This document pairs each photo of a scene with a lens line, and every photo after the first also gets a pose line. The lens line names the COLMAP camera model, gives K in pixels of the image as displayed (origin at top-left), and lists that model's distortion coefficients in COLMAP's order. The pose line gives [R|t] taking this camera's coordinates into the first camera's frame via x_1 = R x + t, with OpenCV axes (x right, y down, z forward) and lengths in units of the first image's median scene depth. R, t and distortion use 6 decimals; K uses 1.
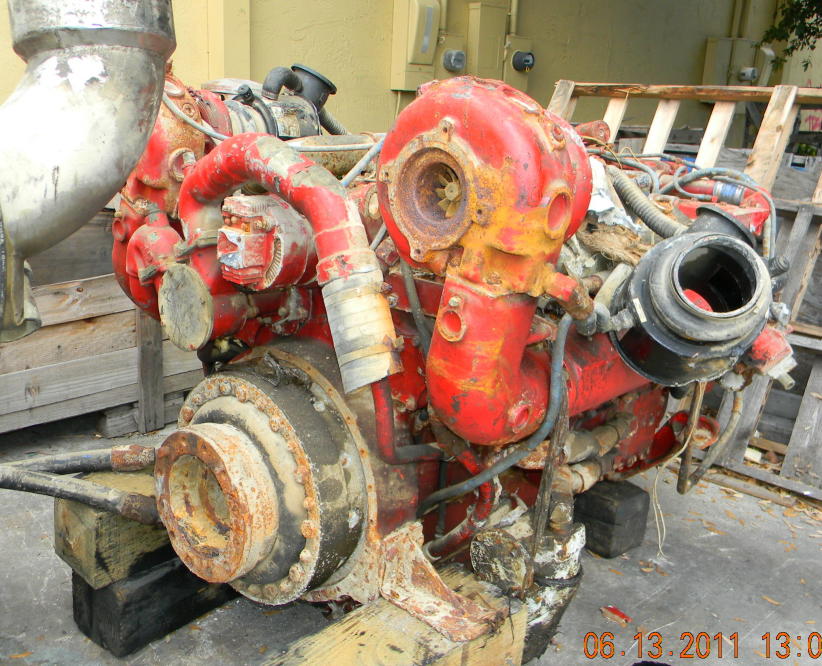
lens RADIAL K [[858.3, 0, 407.2], [0, 858.3, 331.2], [0, 0, 1]] dist [0.001112, 0.000000]
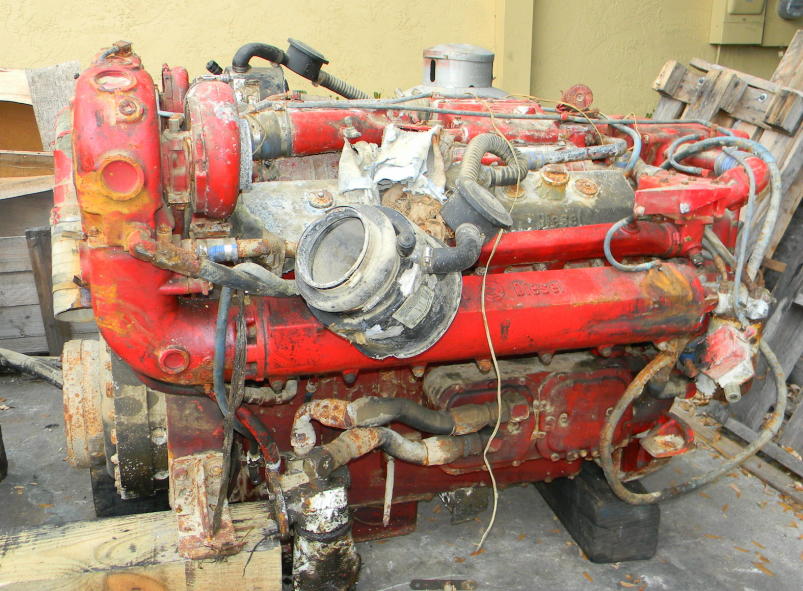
lens RADIAL K [[881.7, 0, 402.2], [0, 881.7, 296.1], [0, 0, 1]] dist [0.003162, 0.000000]
pose [[0.864679, 0.102062, -0.491846, 0.769382], [-0.100563, 0.994491, 0.029574, -0.037760], [0.492155, 0.023890, 0.870180, 0.117891]]
